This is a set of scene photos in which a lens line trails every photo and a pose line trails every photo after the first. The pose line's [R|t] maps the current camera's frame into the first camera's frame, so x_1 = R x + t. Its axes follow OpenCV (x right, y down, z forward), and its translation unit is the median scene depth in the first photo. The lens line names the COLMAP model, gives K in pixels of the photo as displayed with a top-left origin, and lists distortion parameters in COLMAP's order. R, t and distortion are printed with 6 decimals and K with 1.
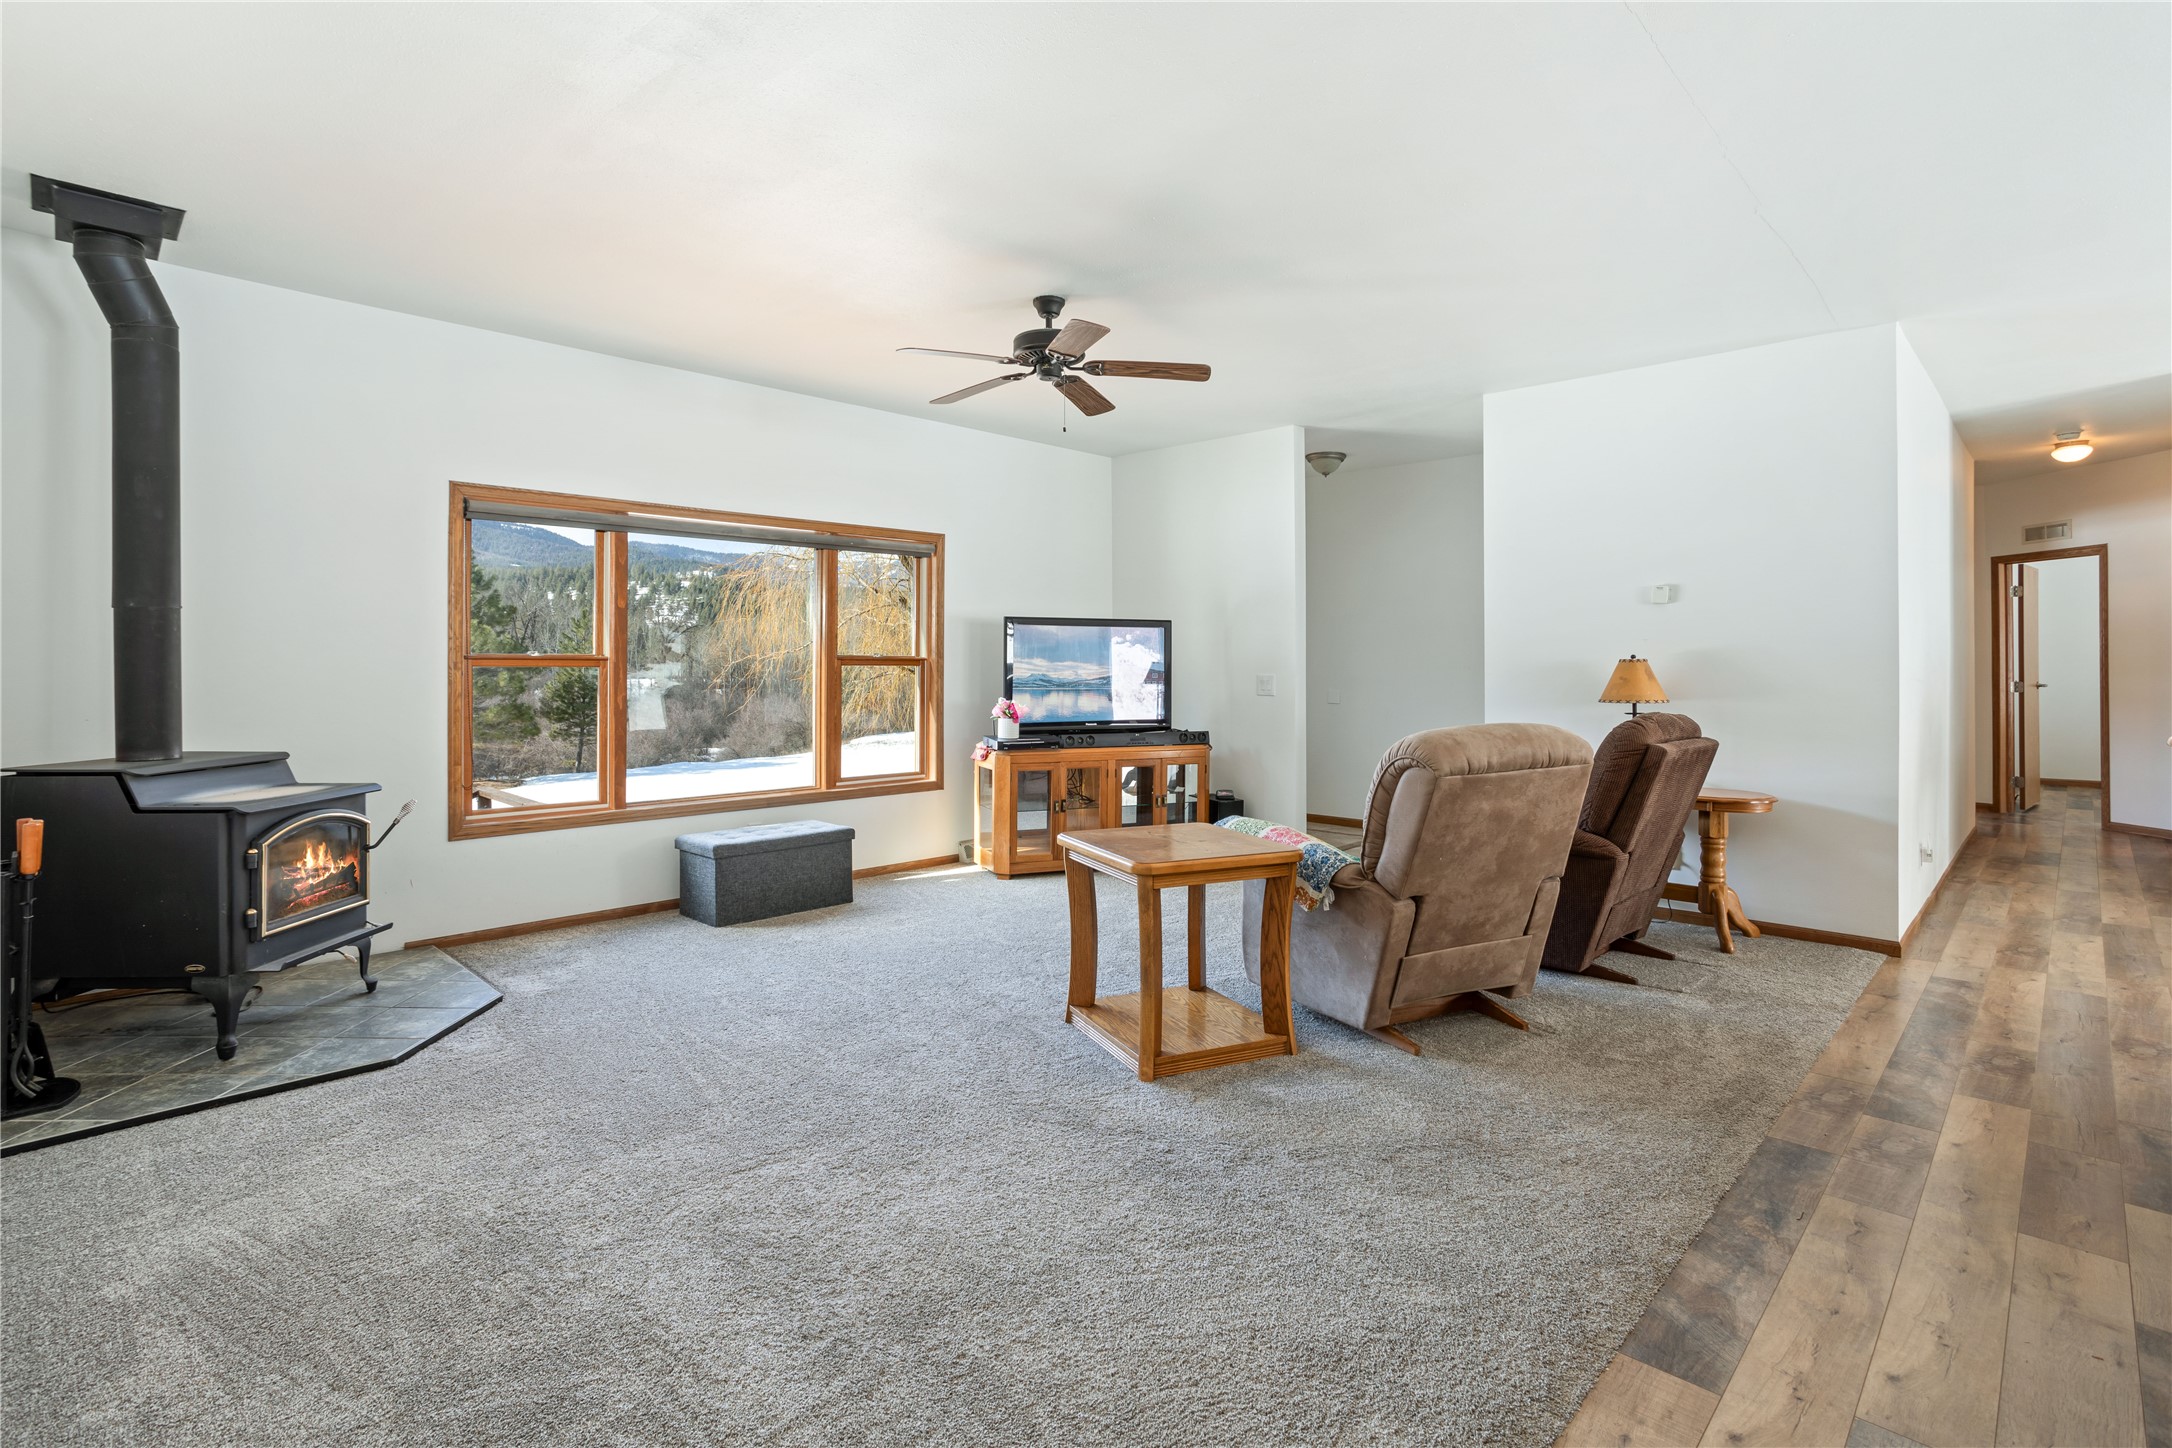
lens RADIAL K [[1077.3, 0, 1032.2], [0, 1077.3, 663.5], [0, 0, 1]] dist [-0.038348, 0.020714]
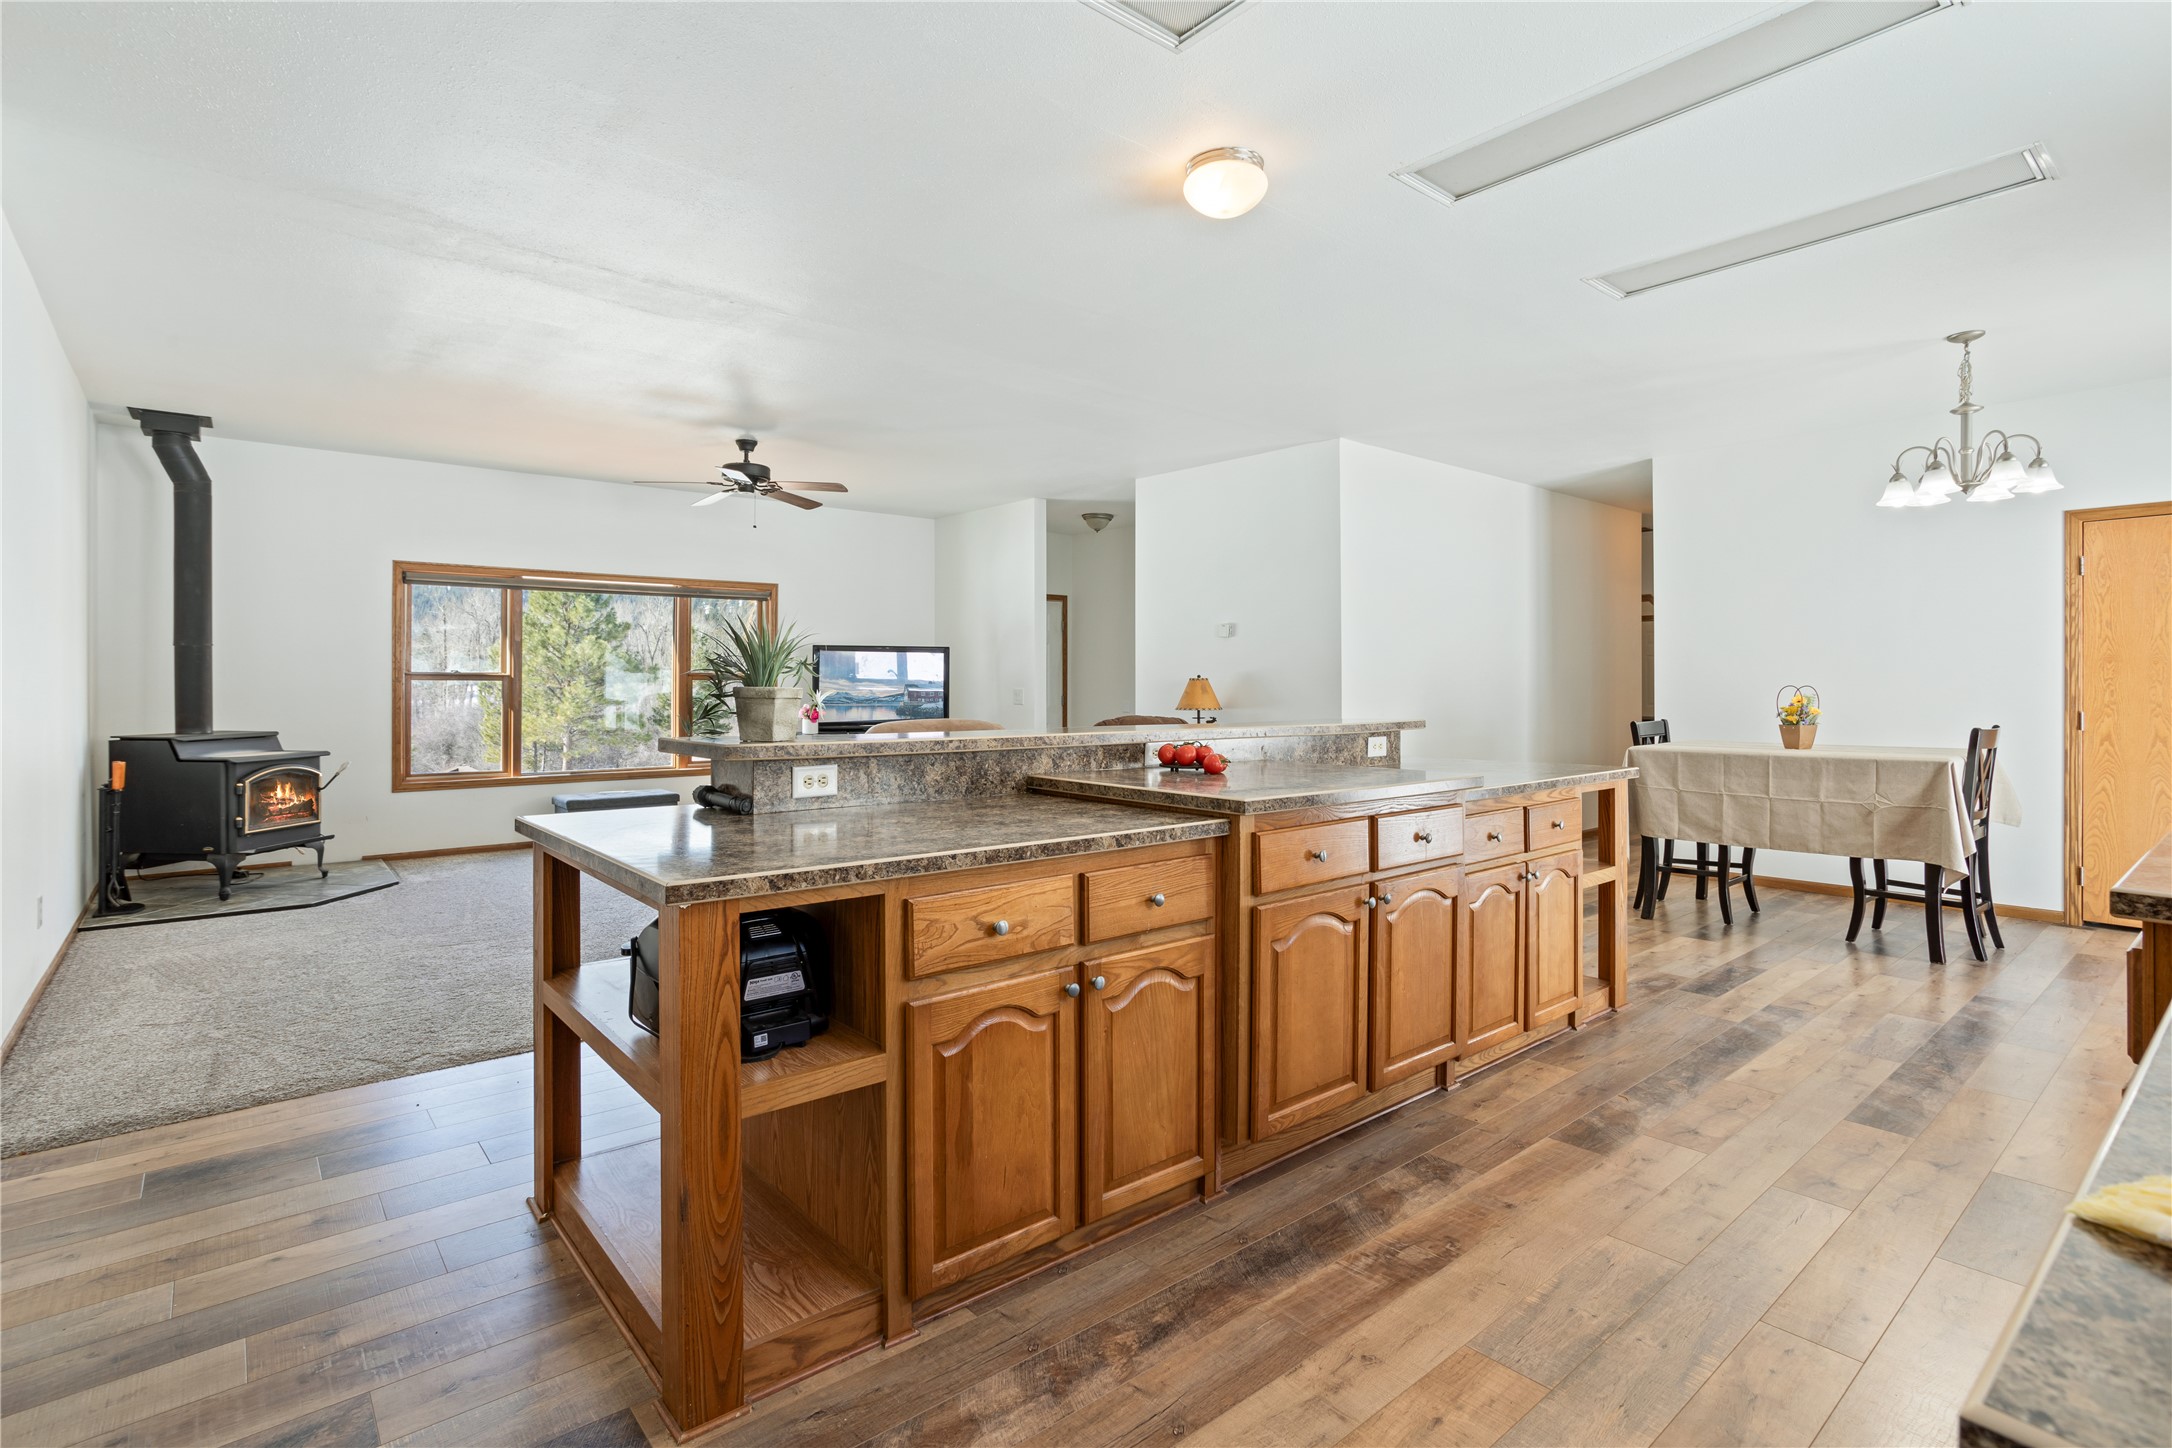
lens RADIAL K [[1077.3, 0, 1043.5], [0, 1077.3, 681.9], [0, 0, 1]] dist [-0.038348, 0.020714]
pose [[0.994082, 0.005833, -0.108478, 0.696739], [-0.005395, 0.999976, 0.004337, -0.007941], [0.108500, -0.003726, 0.994089, -0.540694]]
